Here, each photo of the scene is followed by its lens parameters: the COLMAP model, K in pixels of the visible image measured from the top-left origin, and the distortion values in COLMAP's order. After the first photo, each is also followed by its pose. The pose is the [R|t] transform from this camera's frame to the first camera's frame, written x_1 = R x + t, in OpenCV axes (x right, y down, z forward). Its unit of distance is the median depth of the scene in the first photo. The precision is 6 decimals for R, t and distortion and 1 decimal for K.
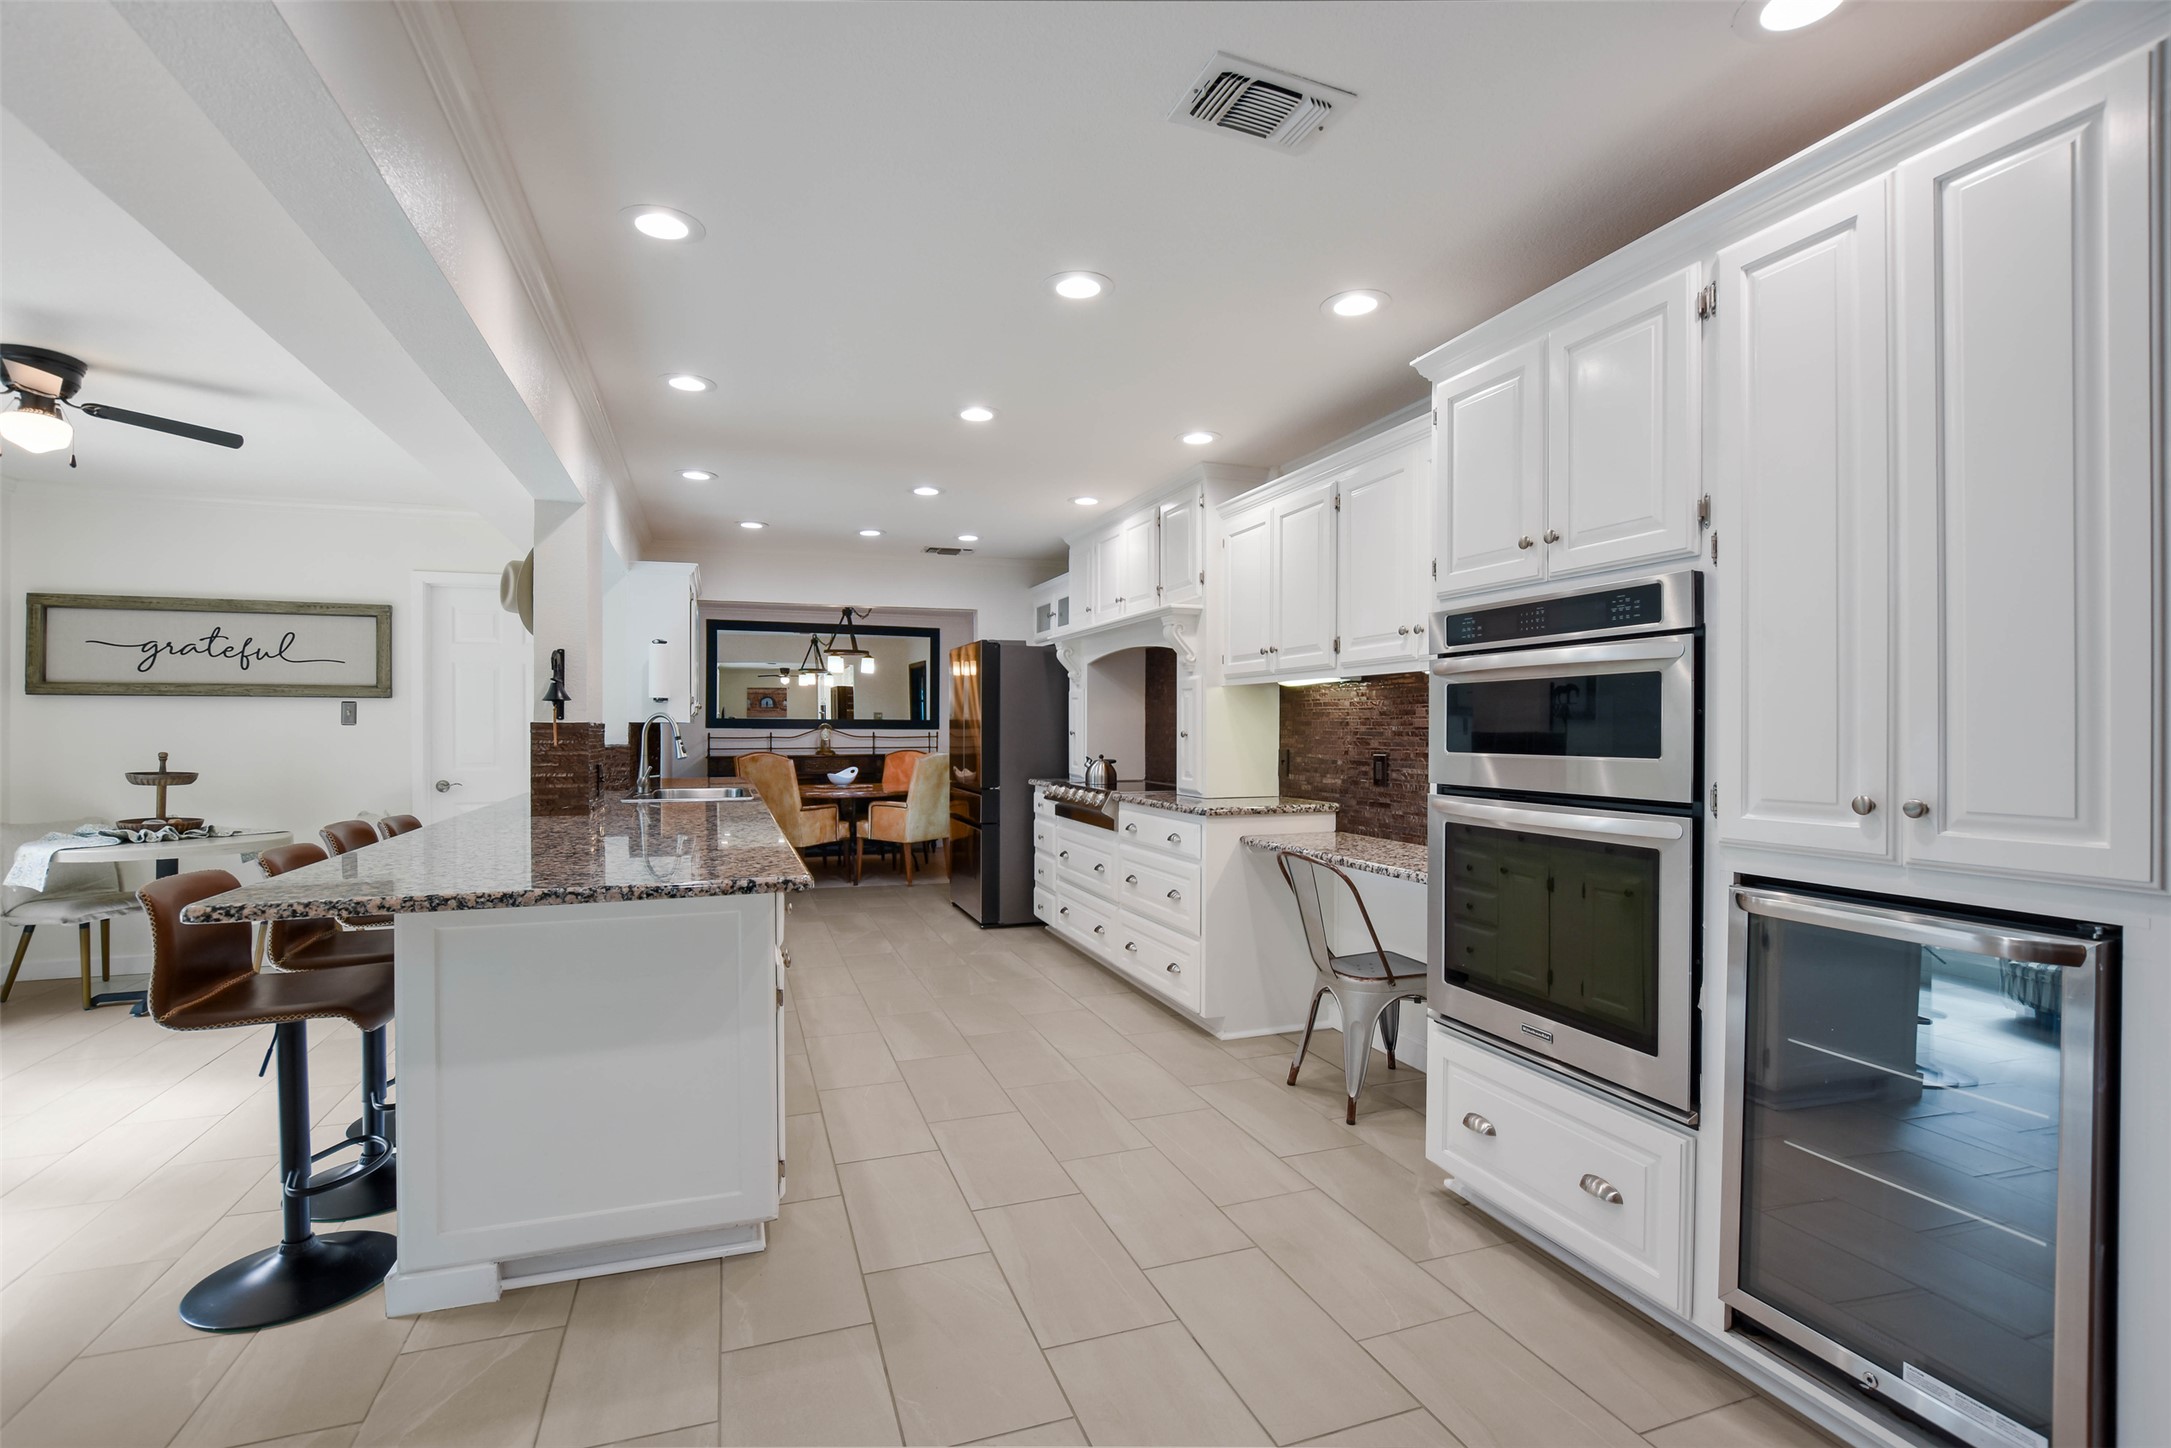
lens RADIAL K [[1031.4, 0, 1094.0], [0, 1031.4, 733.6], [0, 0, 1]] dist [-0.002651, -0.000294]
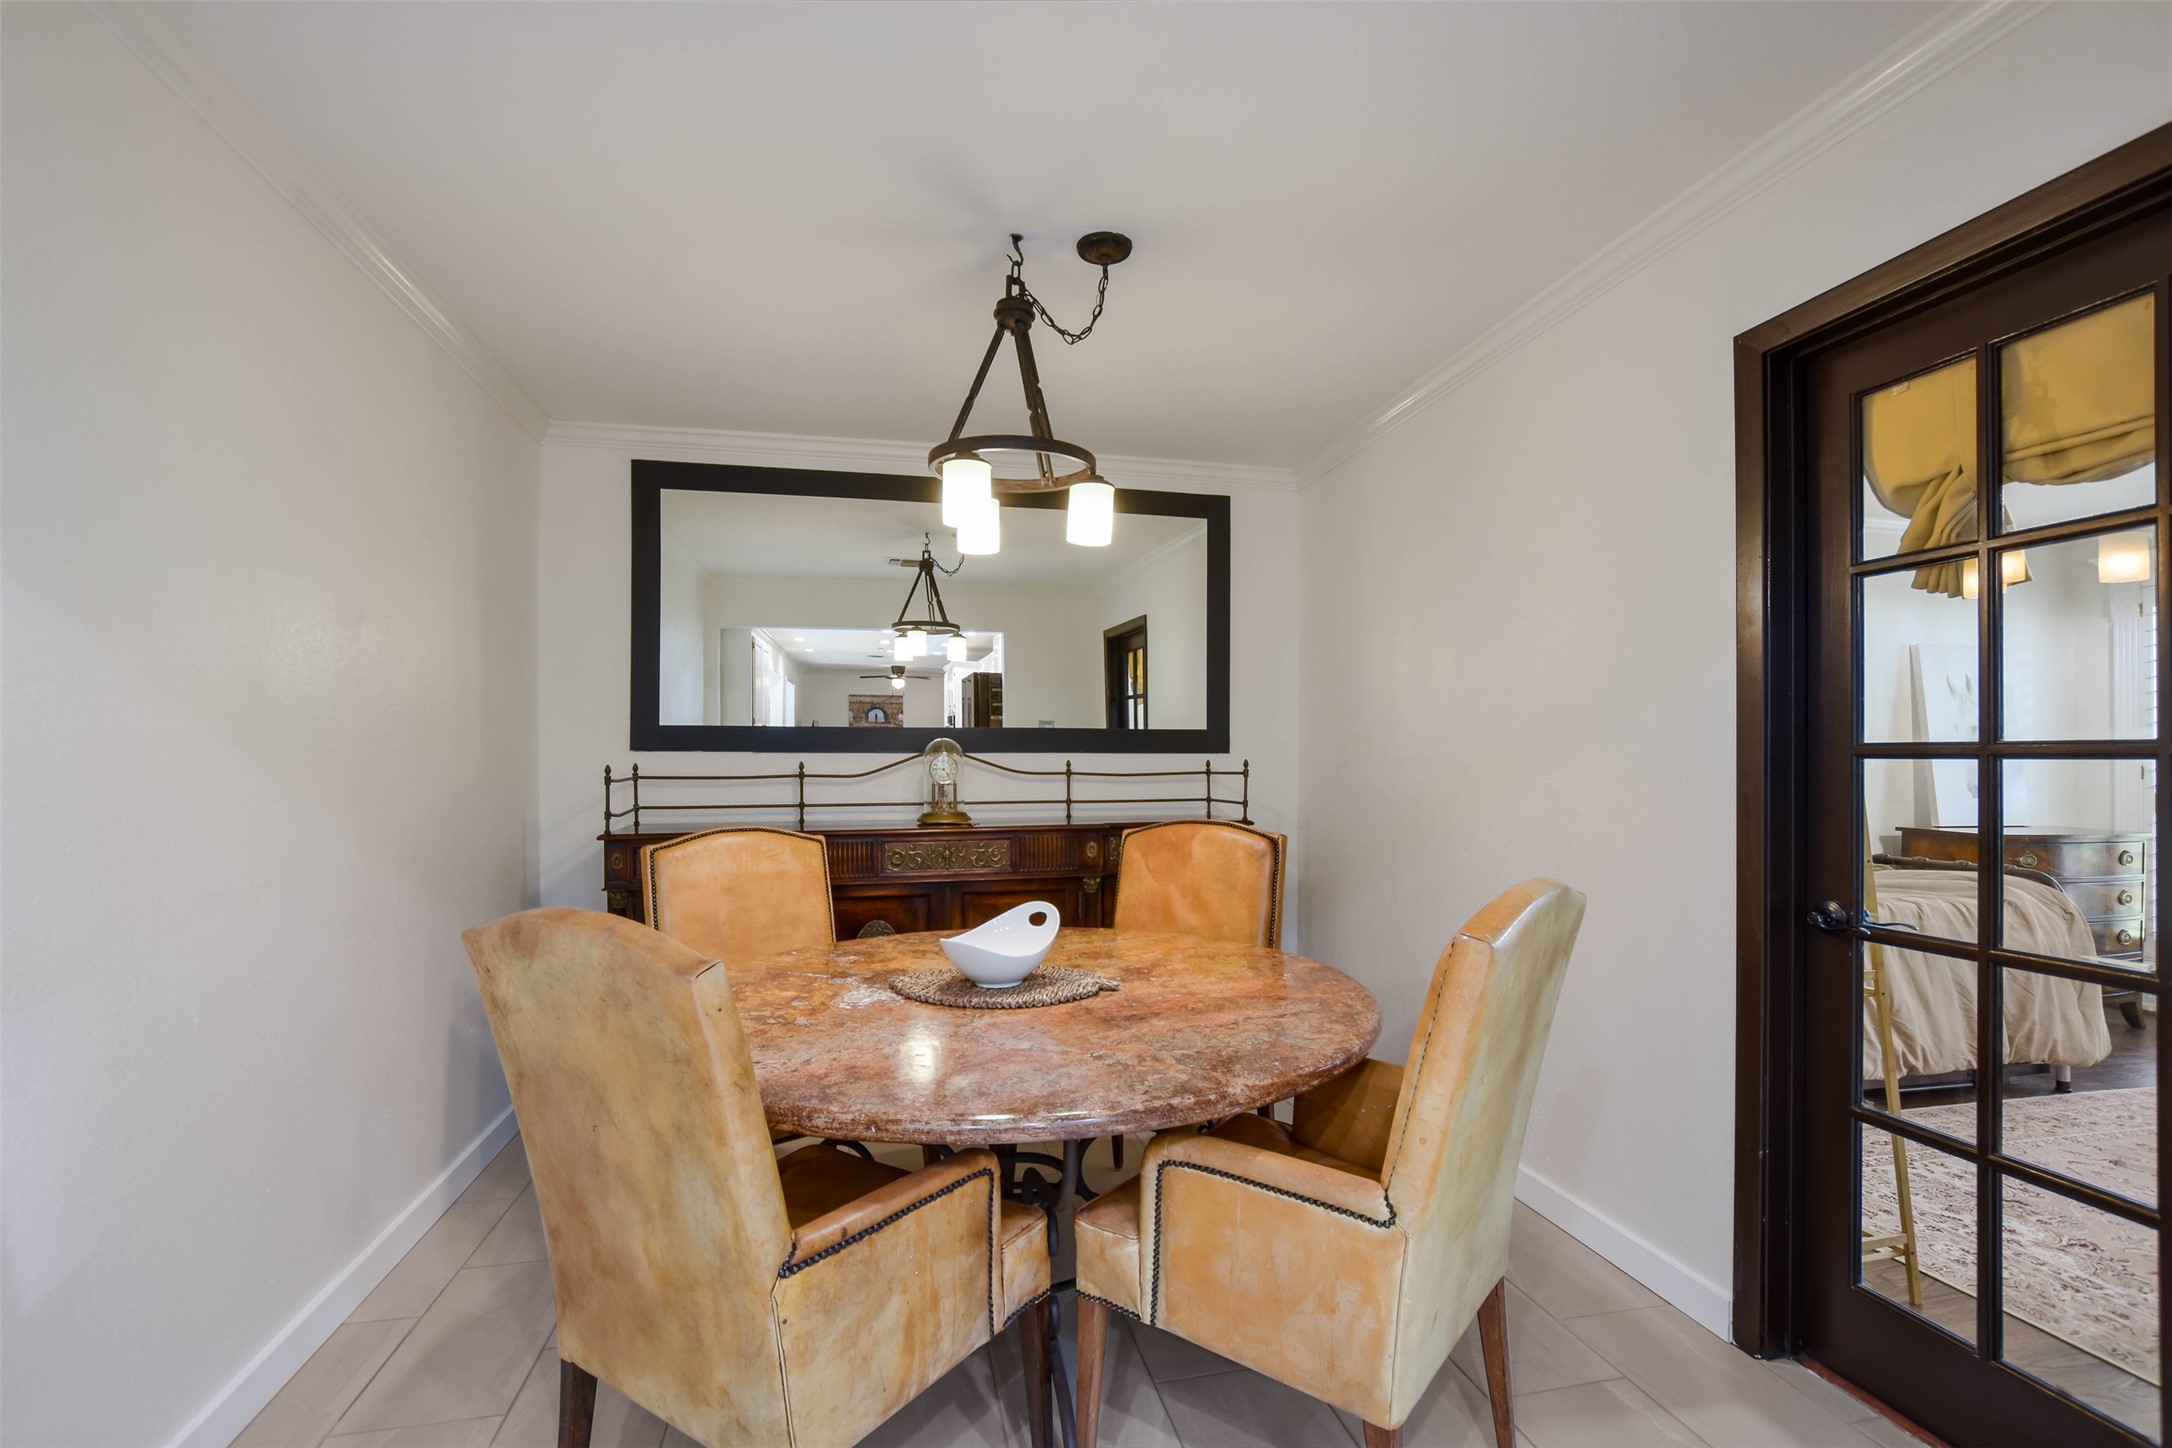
lens RADIAL K [[1031.9, 0, 1094.5], [0, 1031.9, 733.6], [0, 0, 1]] dist [-0.002651, -0.000294]
pose [[0.992290, -0.002109, -0.123918, -0.310801], [-0.000670, 0.999749, -0.022373, -0.005962], [0.123934, 0.022283, 0.992040, 1.232101]]
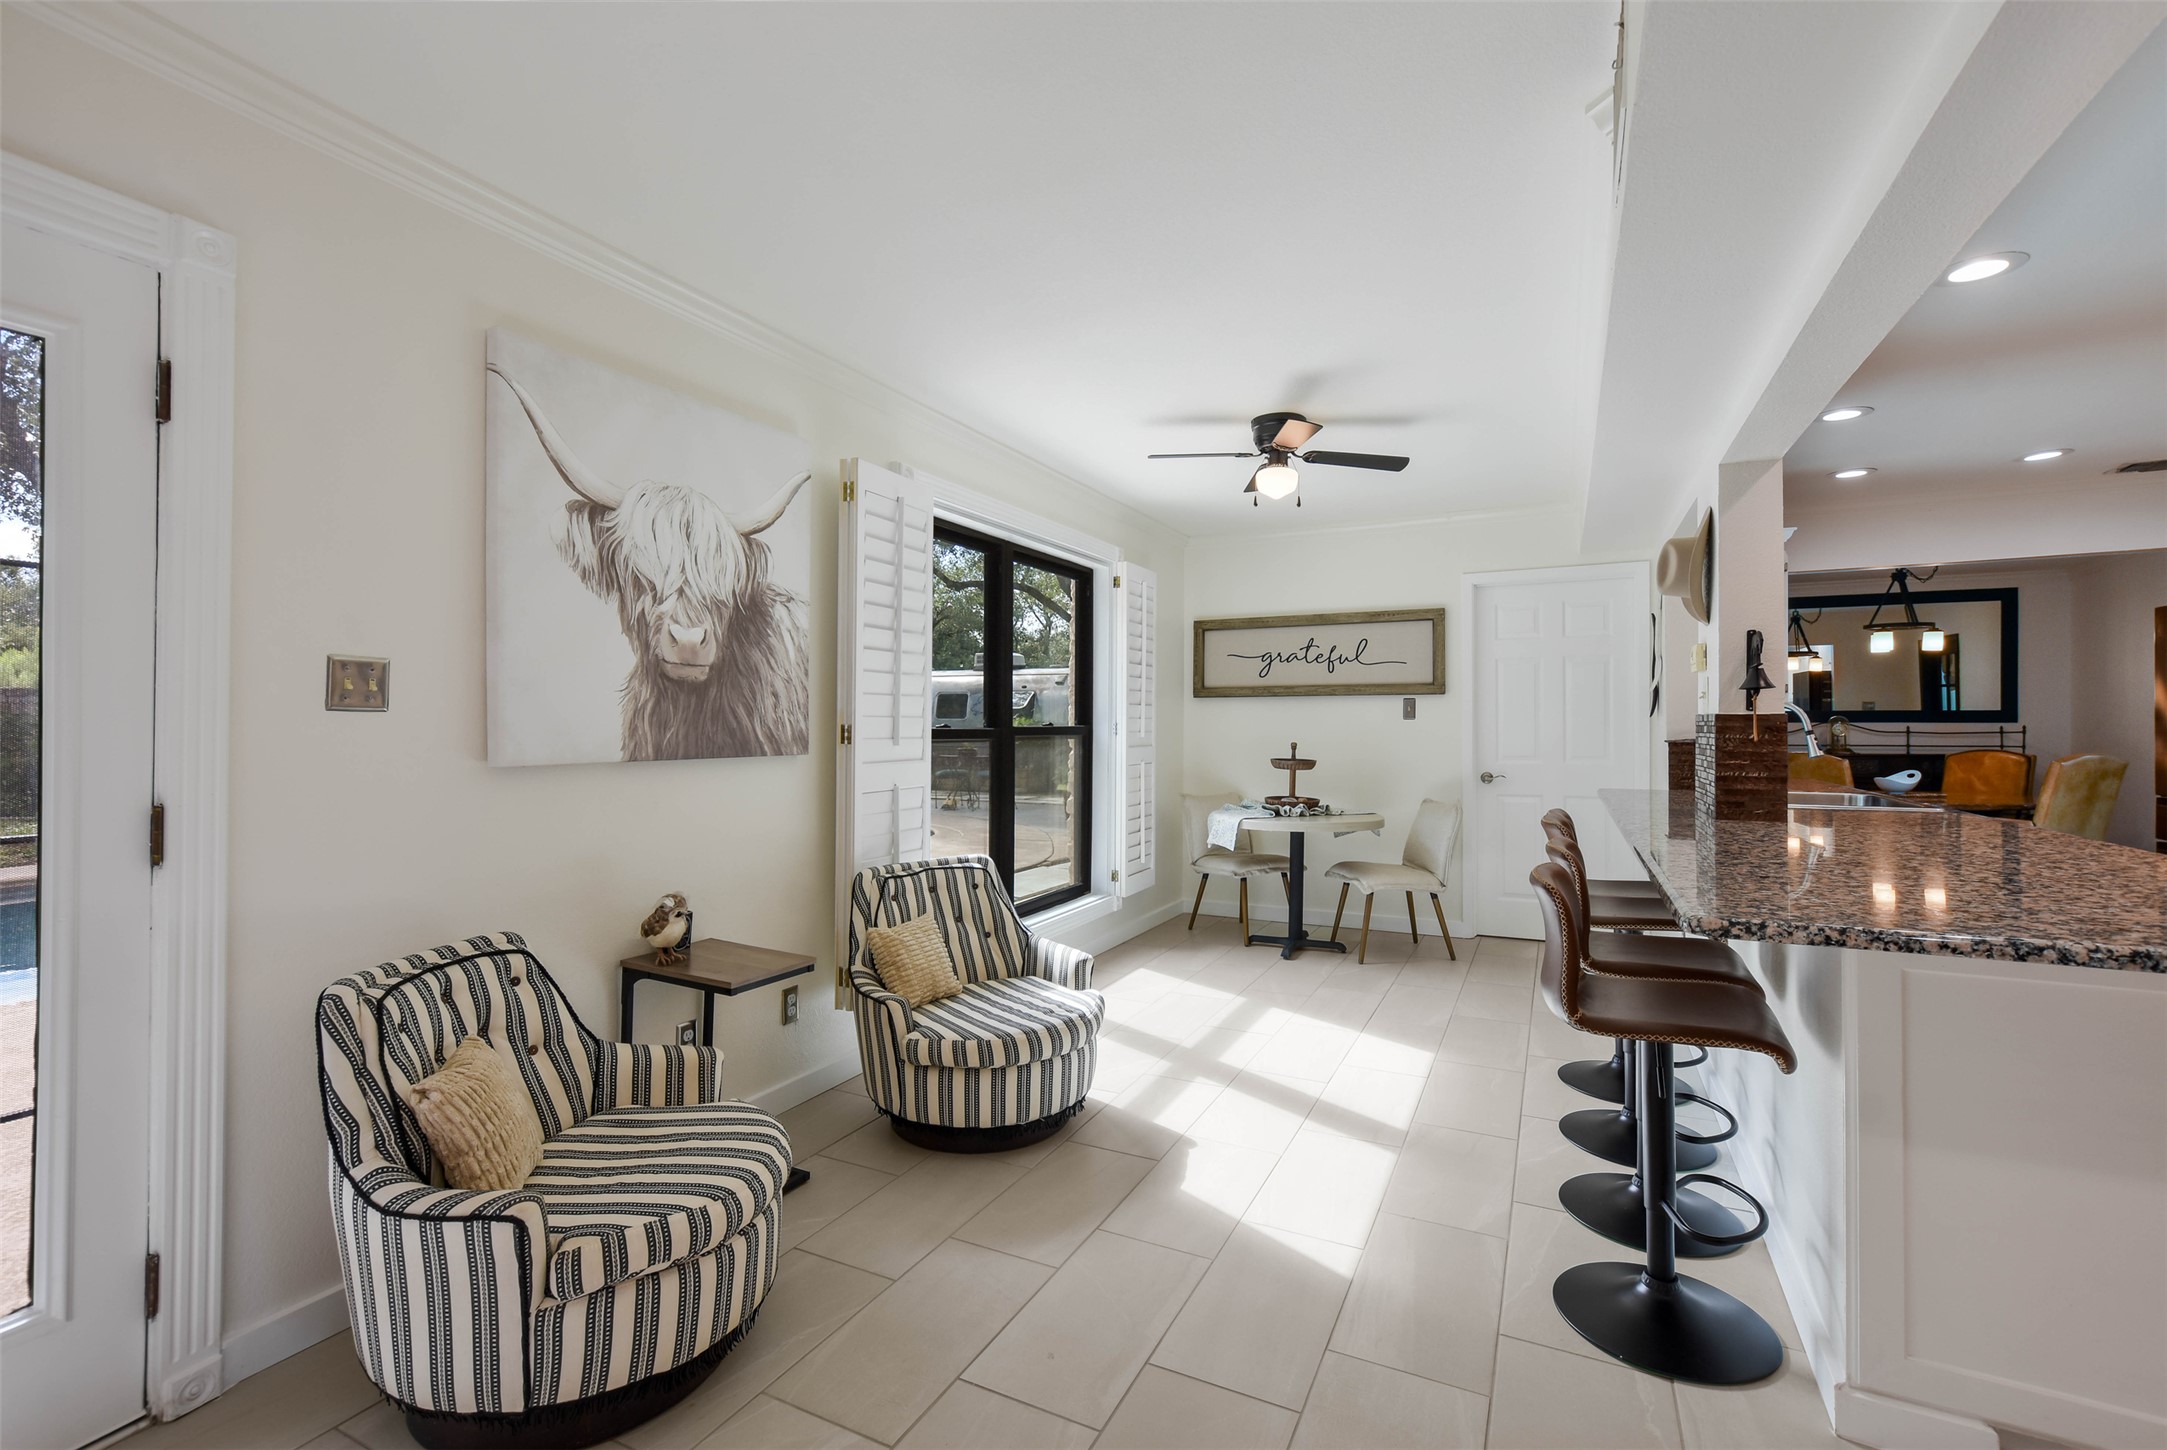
lens RADIAL K [[986.6, 0, 1070.3], [0, 986.6, 728.4], [0, 0, 1]] dist [0.011654, -0.000066]
pose [[0.695653, 0.000816, -0.718378, -0.221557], [-0.001221, 0.999999, -0.000047, 0.001756], [0.718377, 0.000910, 0.695653, 0.001814]]
